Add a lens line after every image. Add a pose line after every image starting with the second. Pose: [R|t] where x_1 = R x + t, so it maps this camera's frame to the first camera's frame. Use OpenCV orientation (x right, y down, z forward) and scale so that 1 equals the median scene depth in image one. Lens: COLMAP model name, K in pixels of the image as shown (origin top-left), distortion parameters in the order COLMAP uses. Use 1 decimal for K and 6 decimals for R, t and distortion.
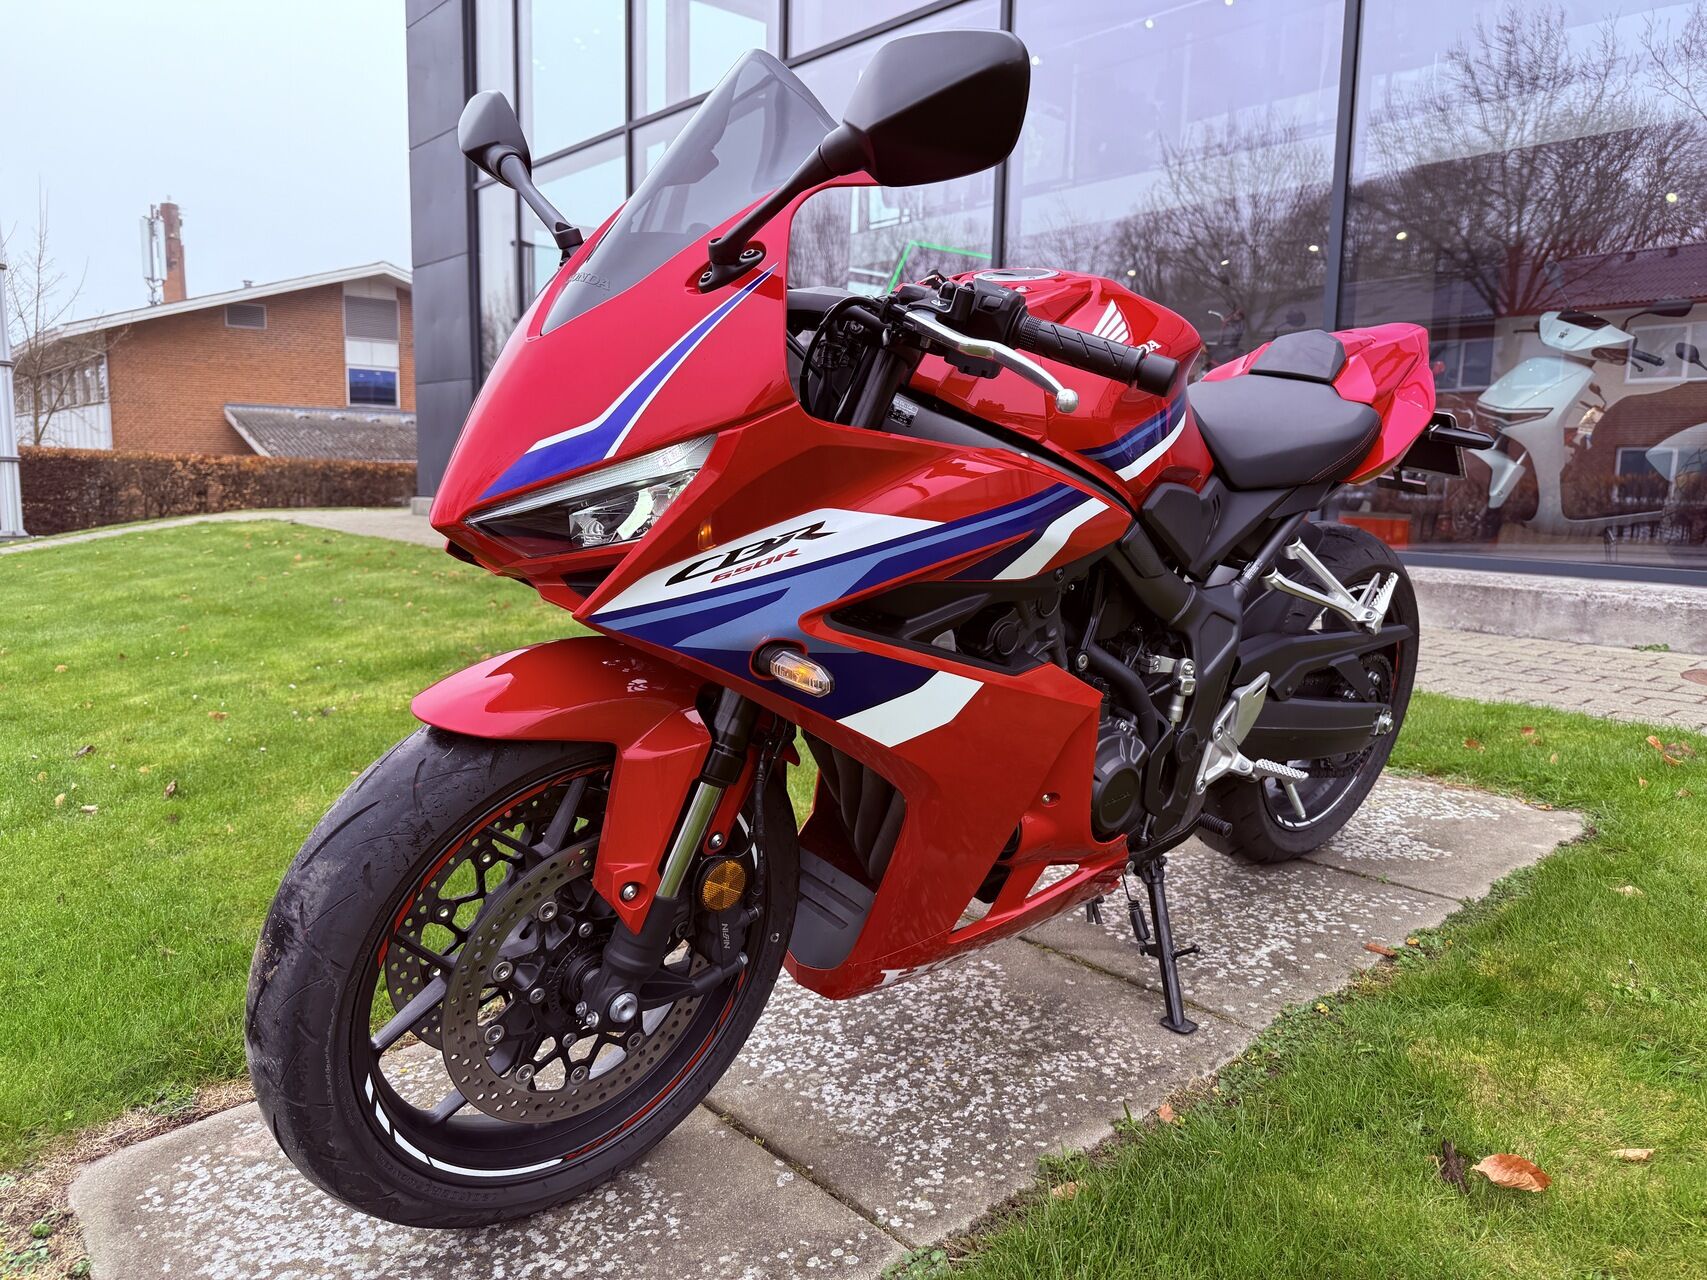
lens RADIAL K [[1197.0, 0, 853.5], [0, 1197.0, 640.0], [0, 0, 1]] dist [0.093828, -0.146158]
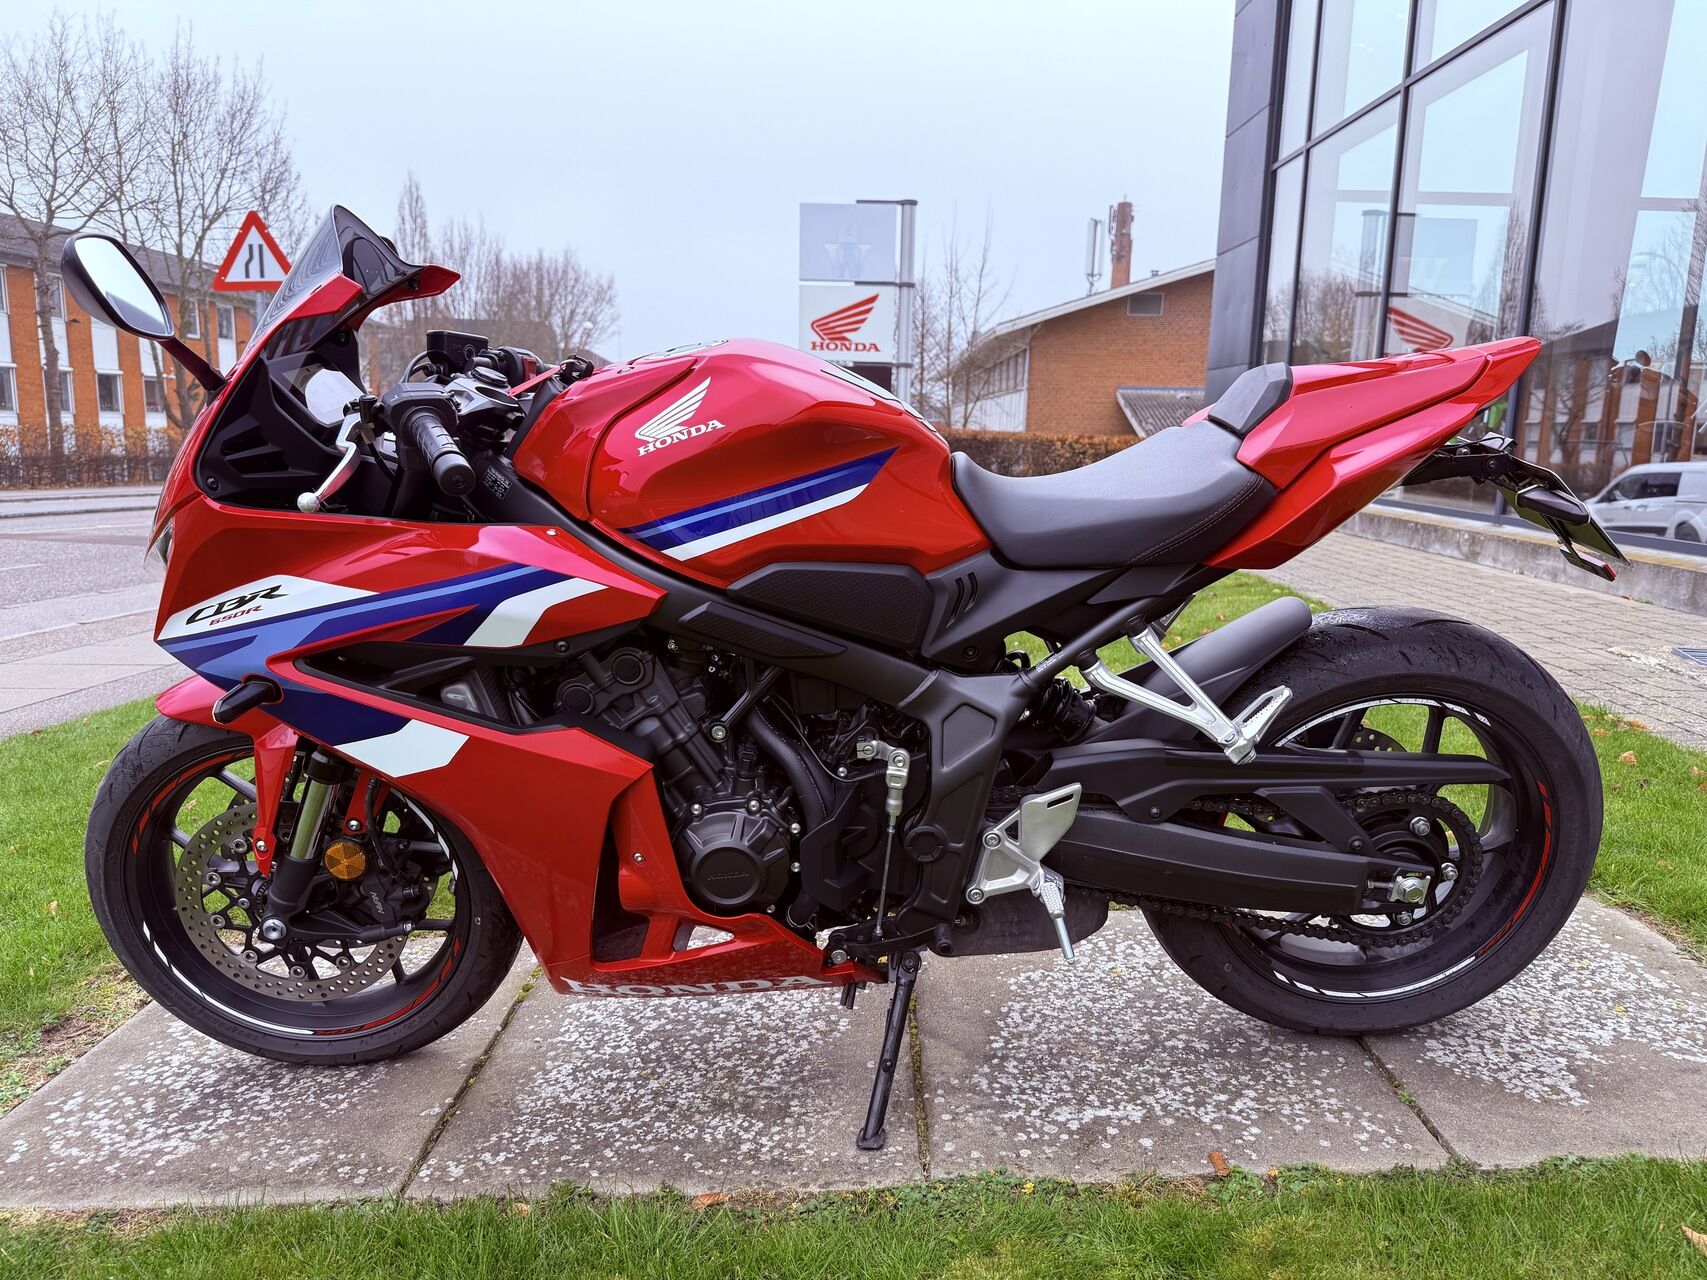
lens RADIAL K [[1197.0, 0, 853.5], [0, 1197.0, 640.0], [0, 0, 1]] dist [0.093828, -0.146158]
pose [[0.751981, 0.112998, -0.649428, 0.736155], [-0.098942, 0.993385, 0.058280, -0.102842], [0.651718, 0.020430, 0.758186, 0.252217]]
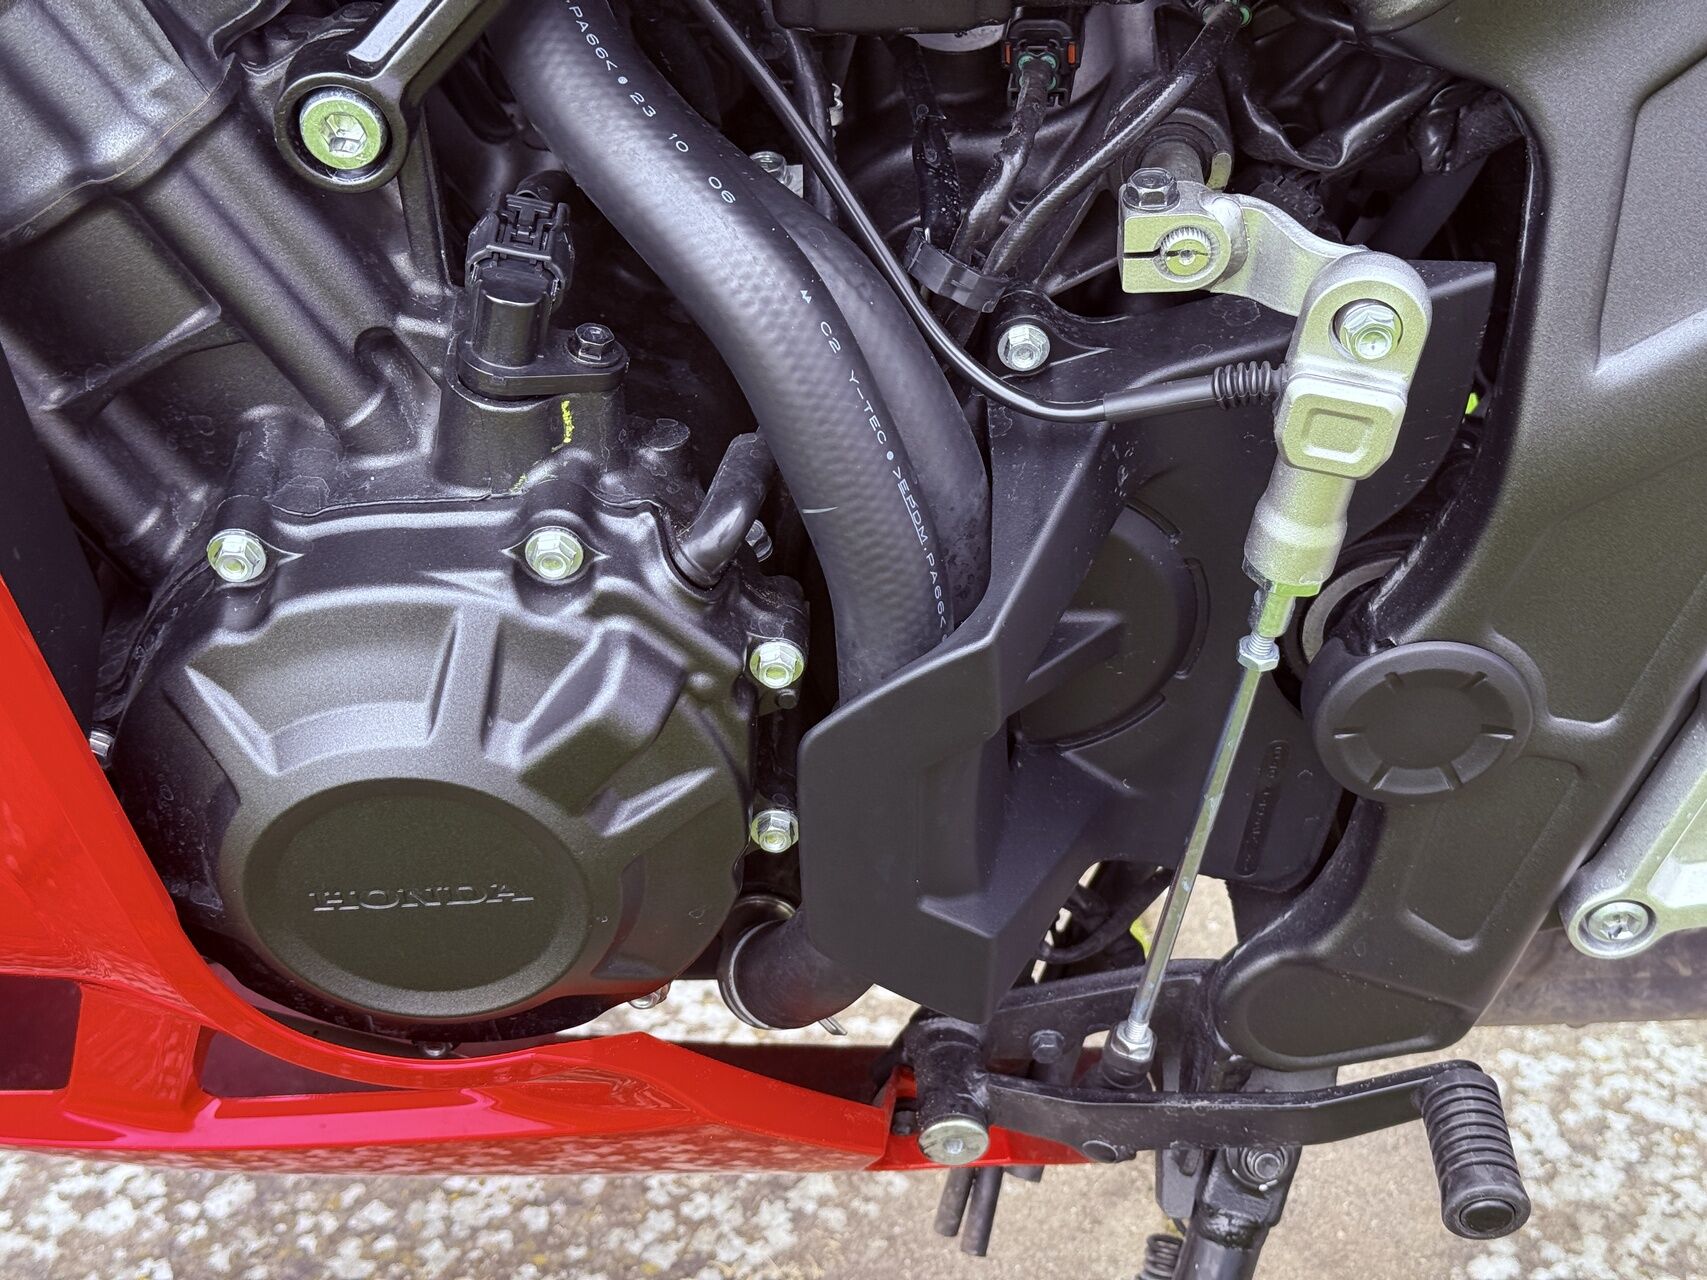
lens RADIAL K [[2378.5, 0, 853.5], [0, 2378.5, 640.0], [0, 0, 1]] dist [0.249297, -0.694605]
pose [[0.746754, 0.359713, -0.559432, 0.375597], [-0.132638, 0.904772, 0.404715, -0.053063], [0.651740, -0.228020, 0.723354, 0.625981]]
